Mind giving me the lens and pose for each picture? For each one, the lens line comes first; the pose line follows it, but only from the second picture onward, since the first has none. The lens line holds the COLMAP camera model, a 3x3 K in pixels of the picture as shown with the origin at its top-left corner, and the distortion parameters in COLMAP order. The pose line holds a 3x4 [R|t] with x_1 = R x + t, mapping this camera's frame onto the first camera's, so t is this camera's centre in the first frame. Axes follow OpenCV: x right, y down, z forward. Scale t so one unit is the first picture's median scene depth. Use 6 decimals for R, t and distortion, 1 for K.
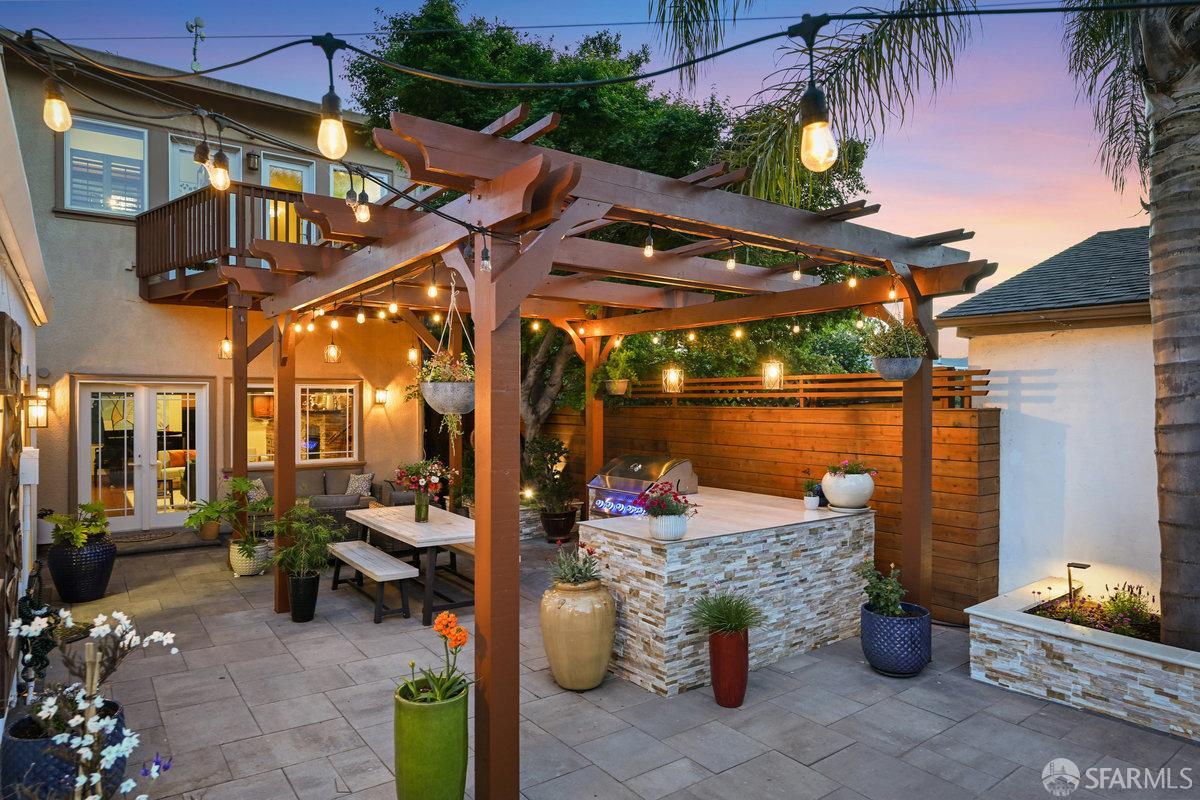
lens RADIAL K [[707.2, 0, 601.0], [0, 707.2, 412.9], [0, 0, 1]] dist [-0.005182, -0.000847]
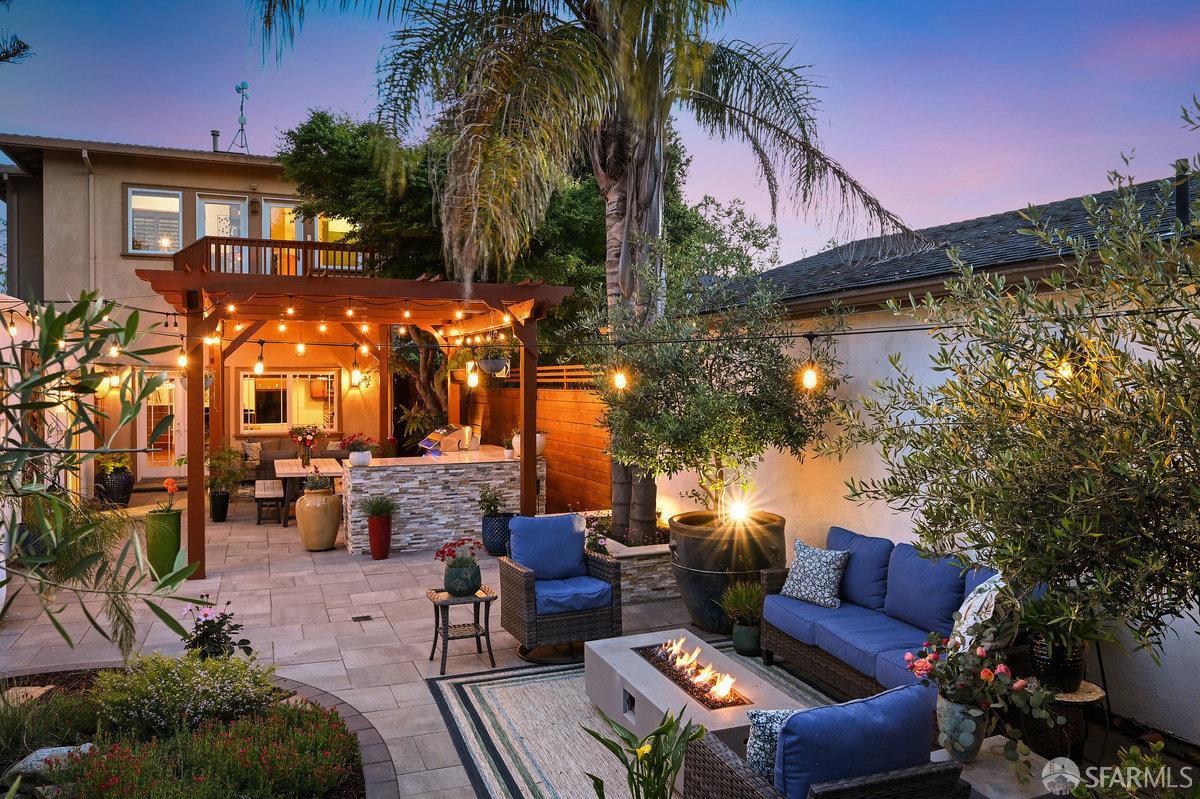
lens RADIAL K [[850.7, 0, 600.0], [0, 850.7, 399.5], [0, 0, 1]] dist [0.003143, 0.004090]
pose [[0.967138, 0.002353, -0.254241, 0.761638], [-0.001010, 0.999985, 0.005416, 0.002540], [0.254250, -0.004981, 0.967126, -0.551306]]
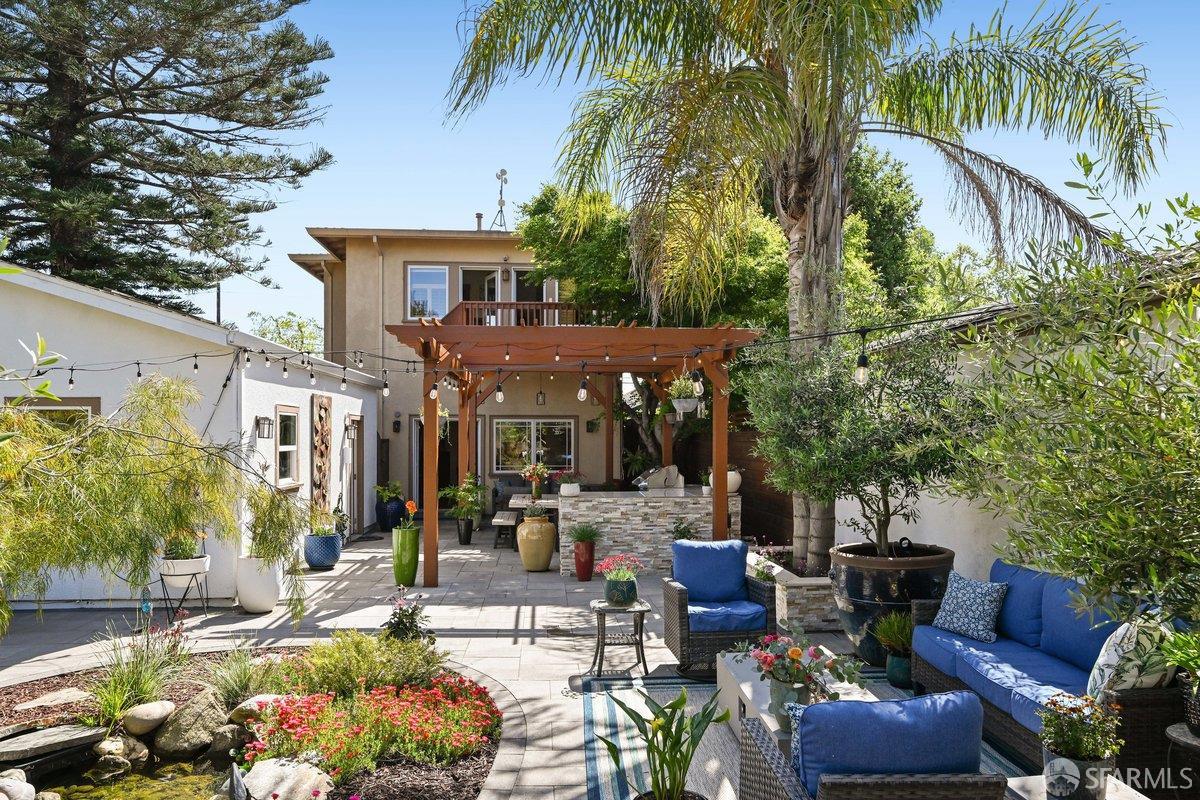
lens RADIAL K [[805.2, 0, 600.8], [0, 805.2, 445.2], [0, 0, 1]] dist [0.012446, 0.002044]
pose [[0.846367, 0.004066, -0.532584, 0.852765], [-0.008058, 0.999954, -0.005171, 0.031215], [0.532539, 0.008668, 0.846361, -0.518020]]
